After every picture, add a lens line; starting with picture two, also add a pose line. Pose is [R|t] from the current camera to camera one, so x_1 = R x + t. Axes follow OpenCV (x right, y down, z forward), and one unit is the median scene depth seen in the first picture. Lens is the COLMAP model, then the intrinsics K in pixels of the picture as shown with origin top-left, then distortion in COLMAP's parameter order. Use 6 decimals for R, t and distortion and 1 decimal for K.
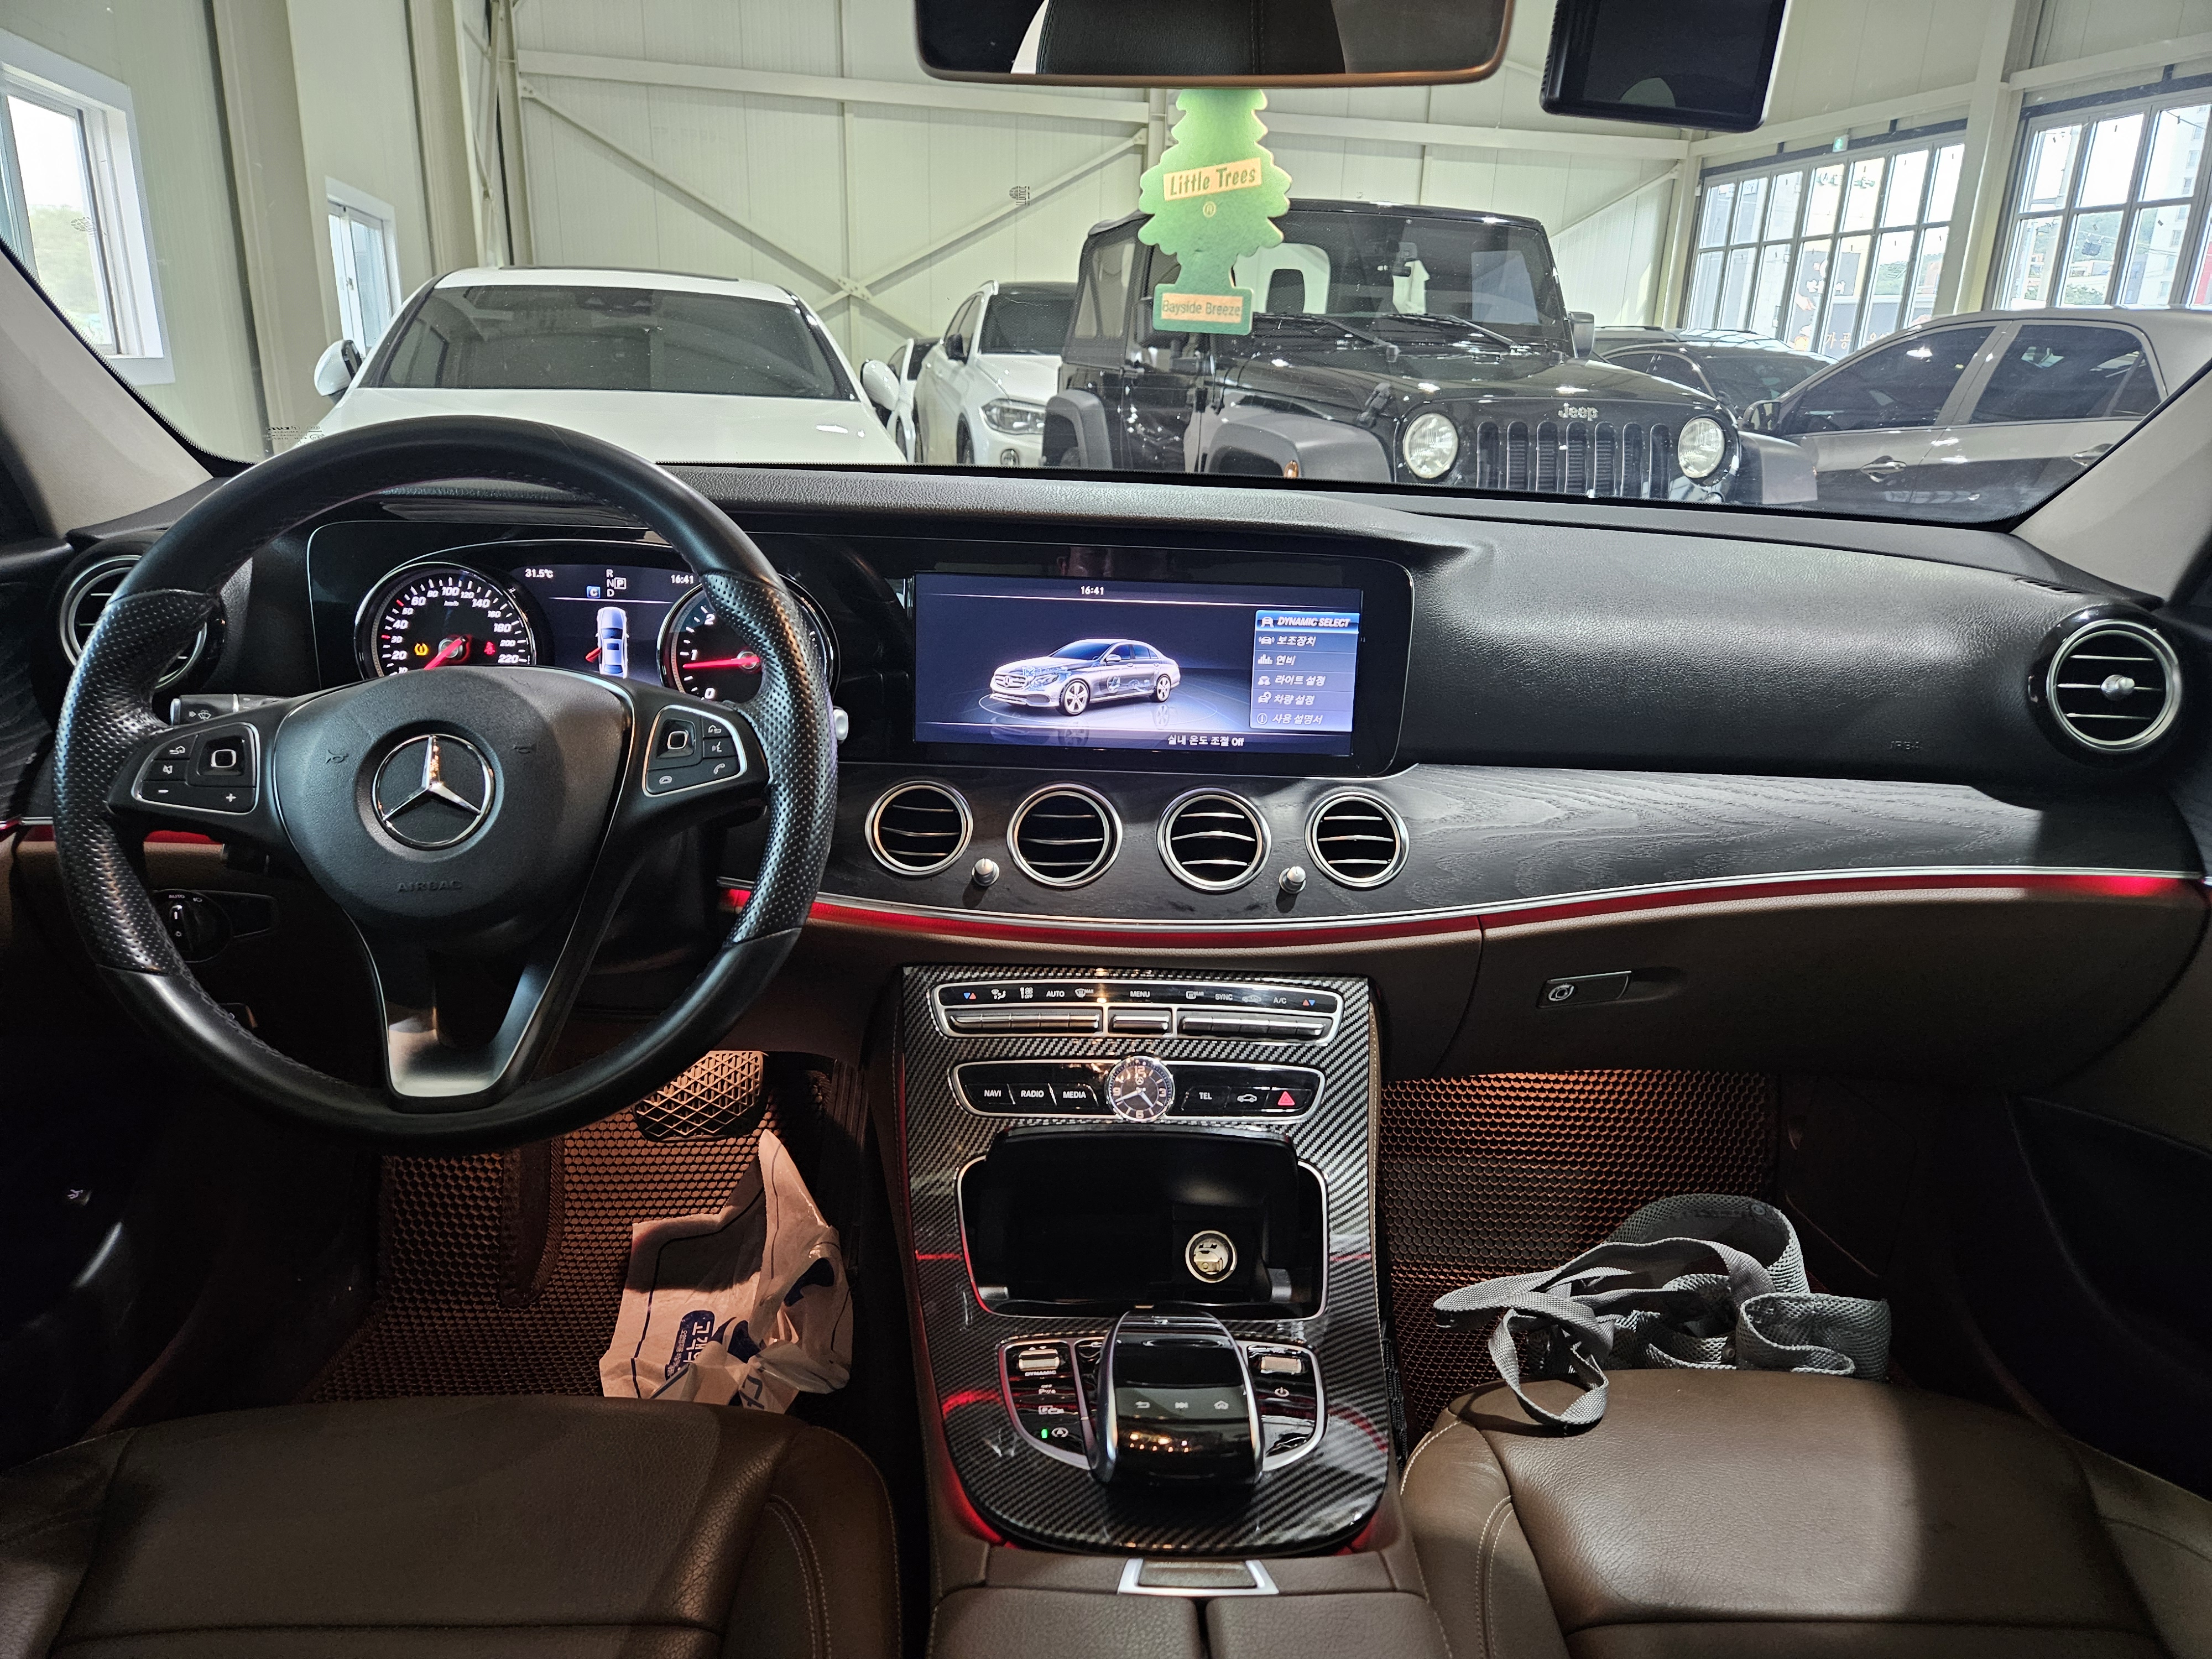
lens RADIAL K [[1494.1, 0, 1116.6], [0, 1494.1, 835.2], [0, 0, 1]] dist [0.054618, -0.043795]
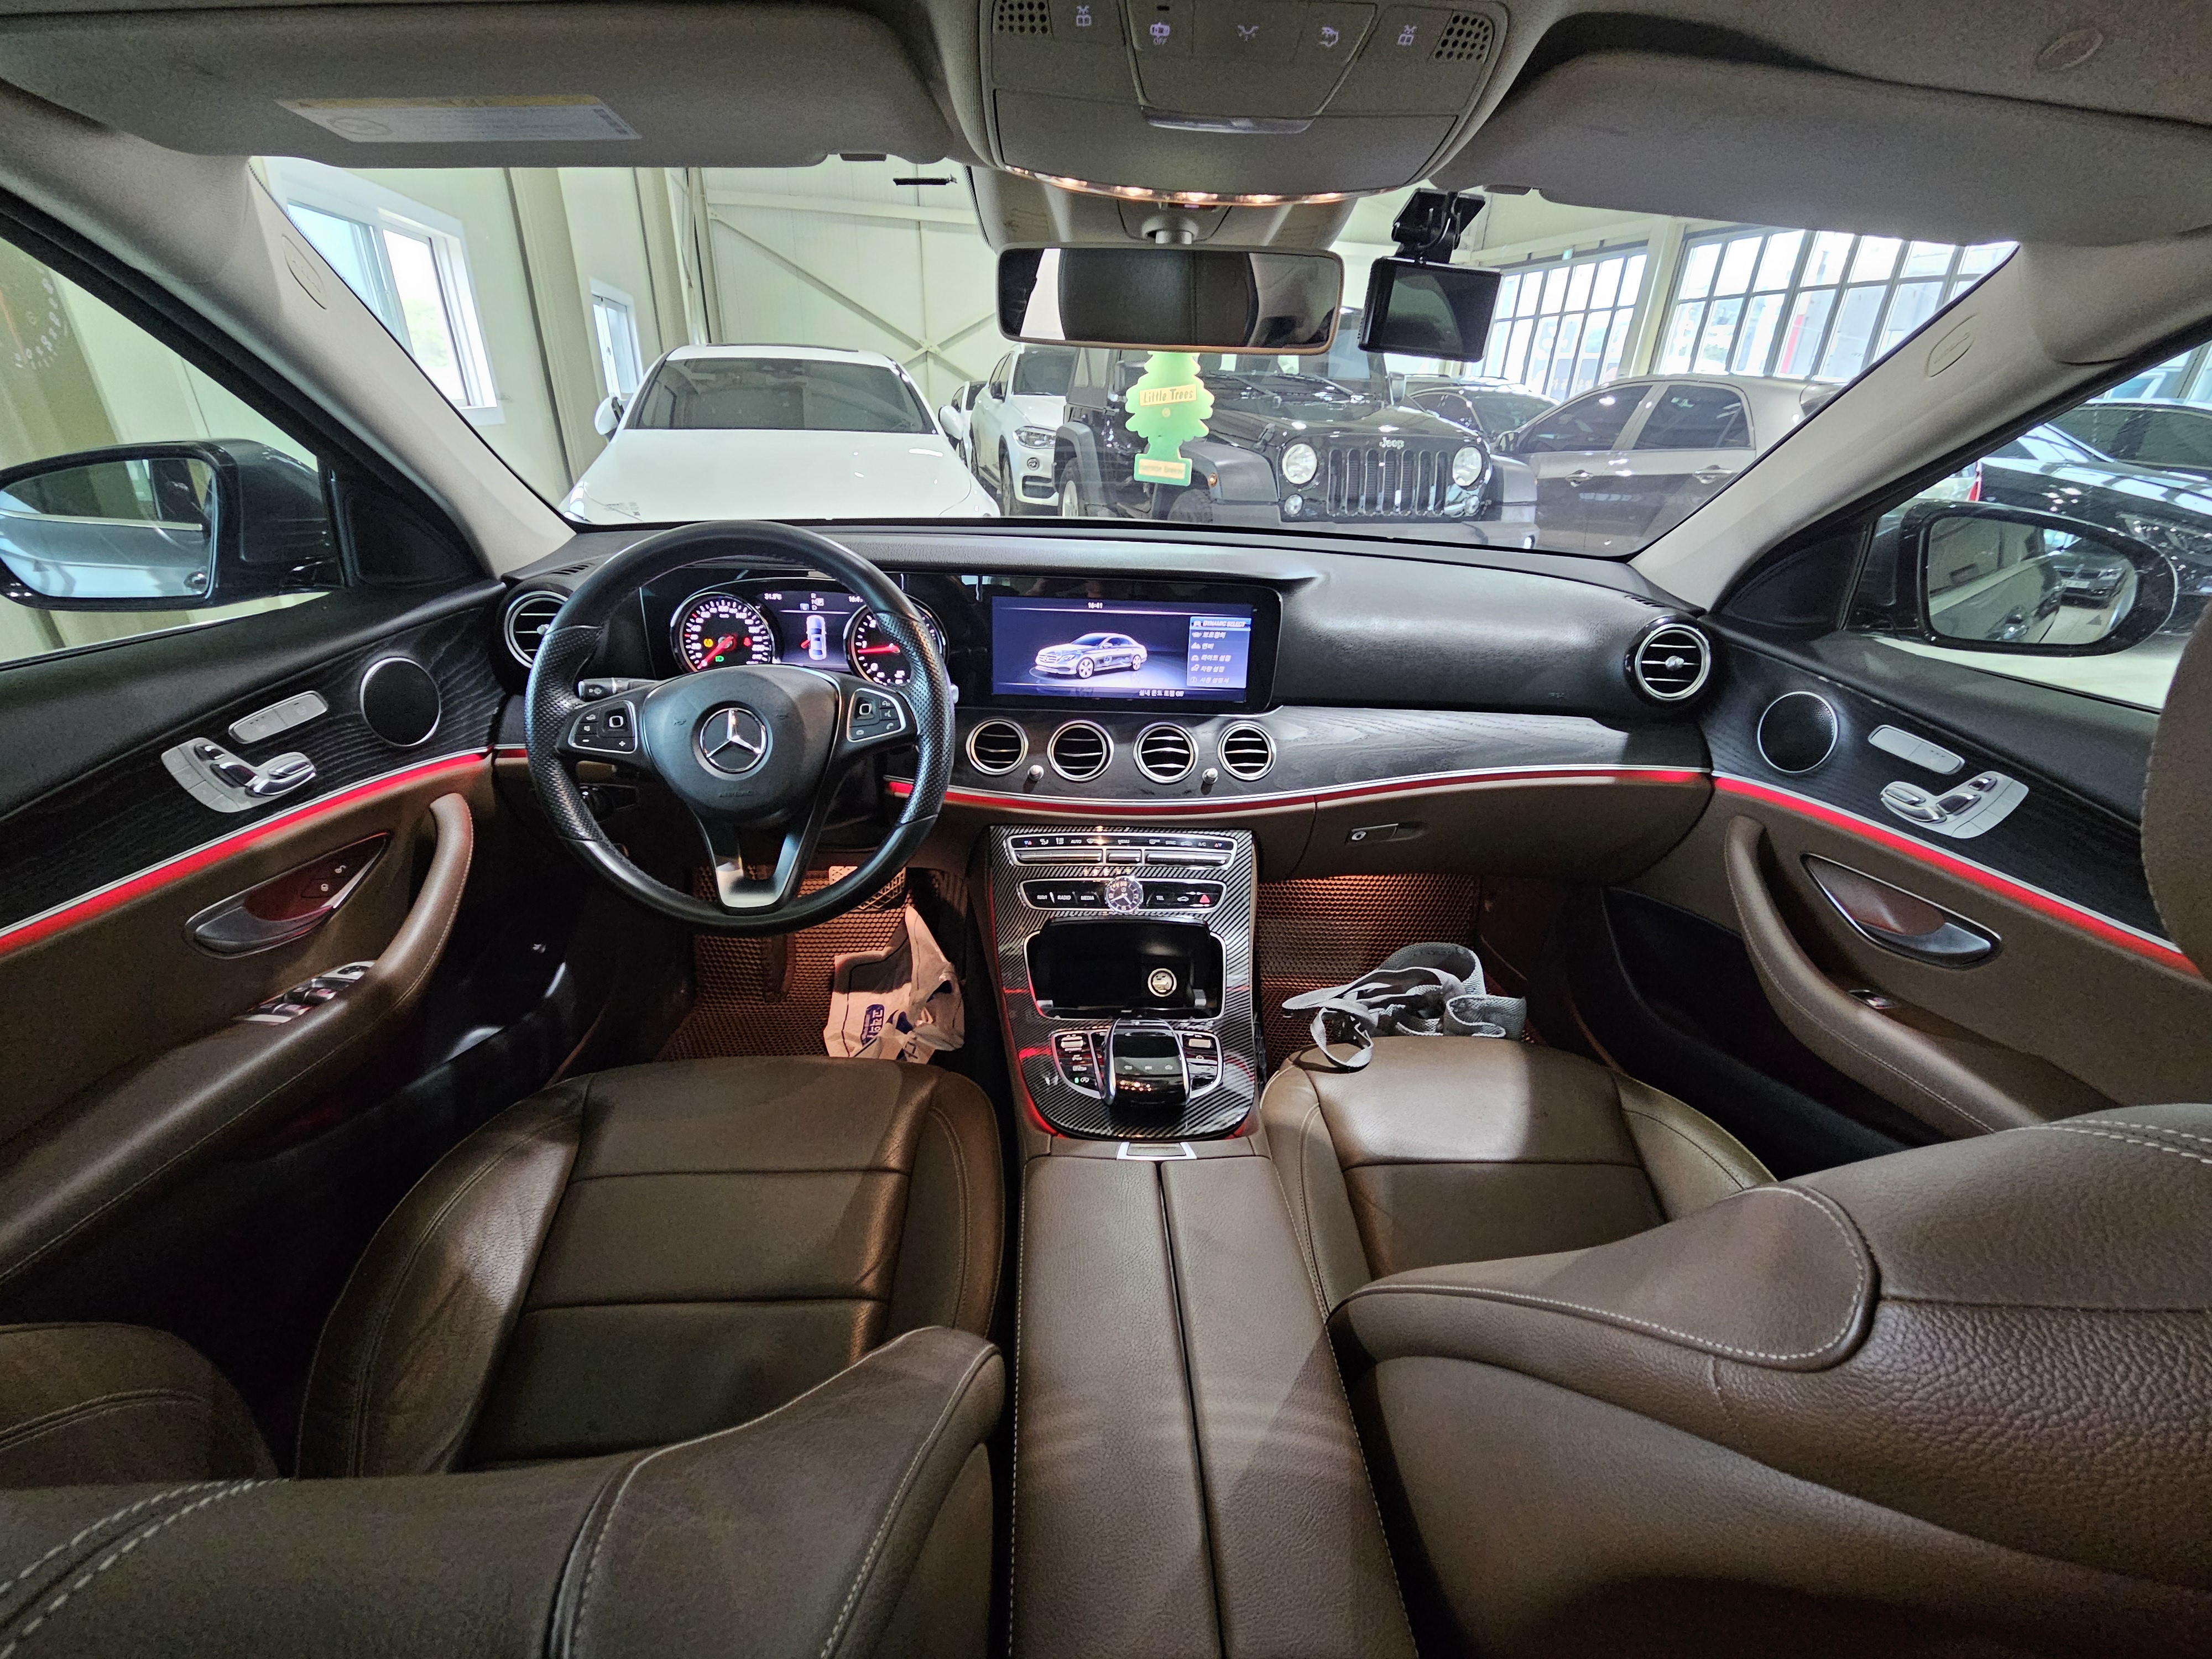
lens RADIAL K [[924.3, 0, 1113.6], [0, 924.3, 833.3], [0, 0, 1]] dist [-0.008347, 0.001349]
pose [[0.999901, -0.003627, 0.013573, -0.010585], [0.001650, 0.989728, 0.142956, -0.056742], [-0.013952, -0.142919, 0.989636, -0.084568]]
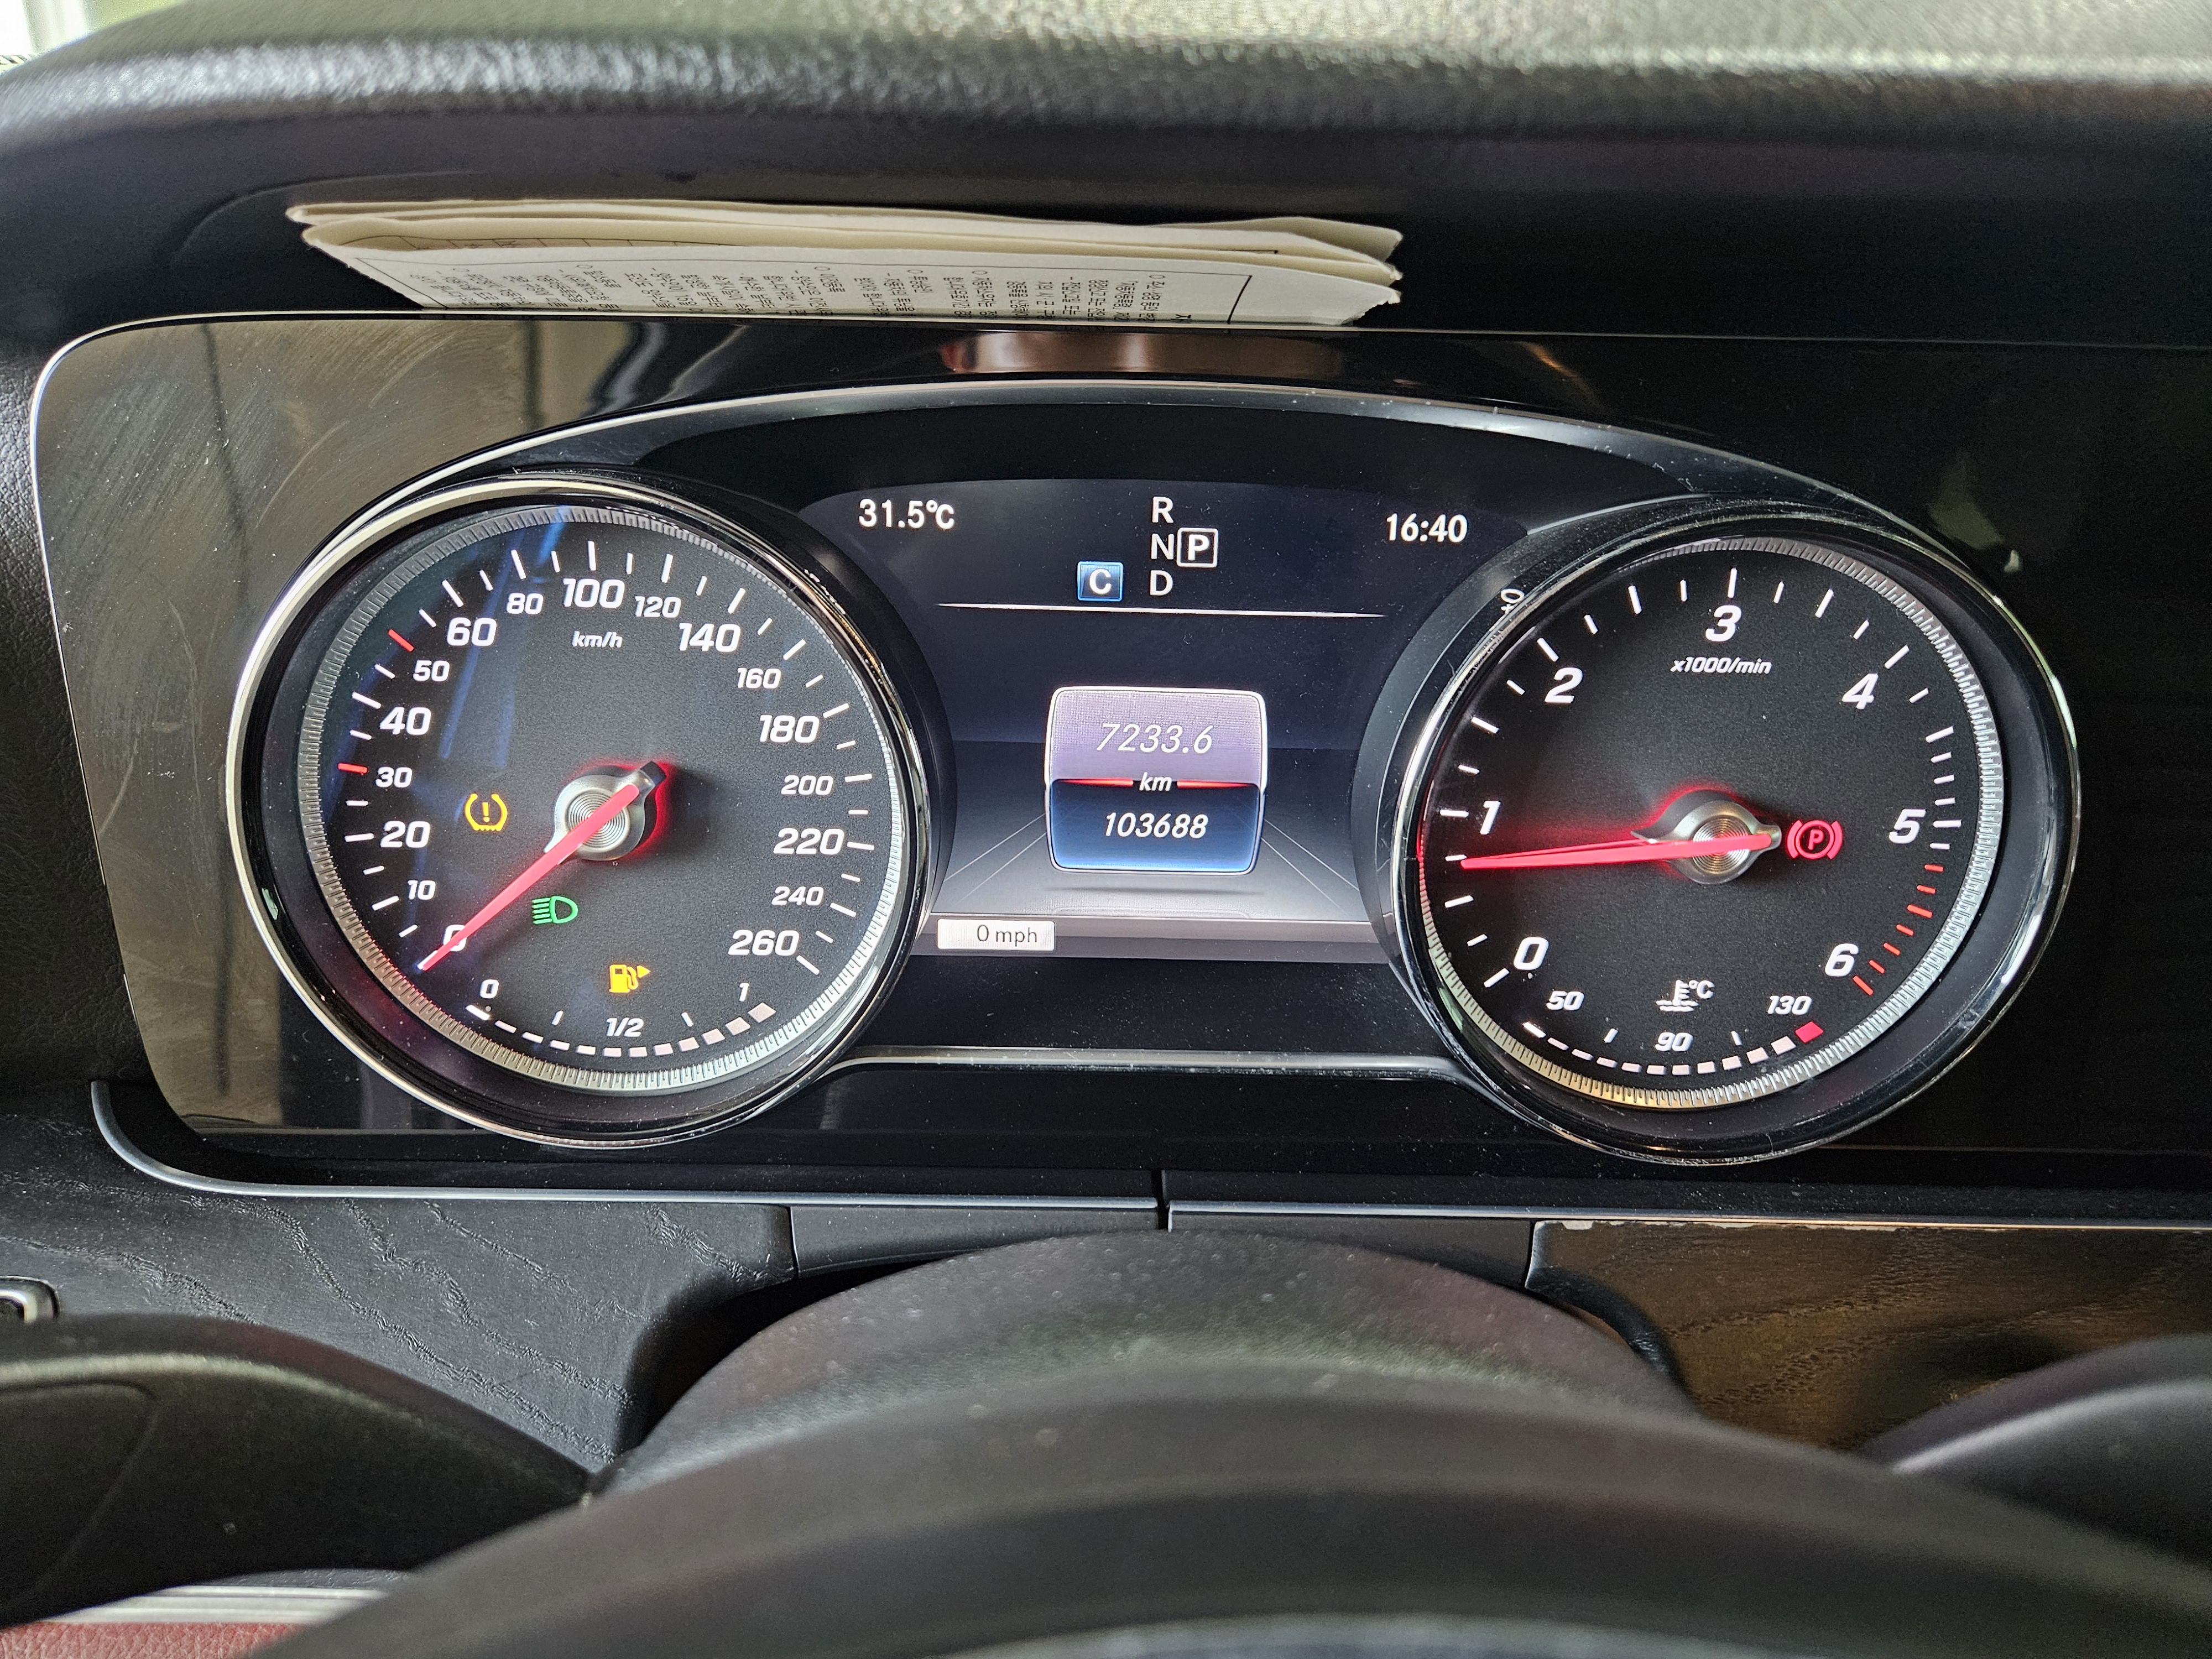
lens RADIAL K [[1494.1, 0, 1092.7], [0, 1494.1, 827.4], [0, 0, 1]] dist [0.054618, -0.043795]
pose [[0.999600, -0.001365, -0.028265, -0.343297], [0.003615, 0.996812, 0.079700, -0.139490], [0.028066, -0.079771, 0.996418, 0.731374]]
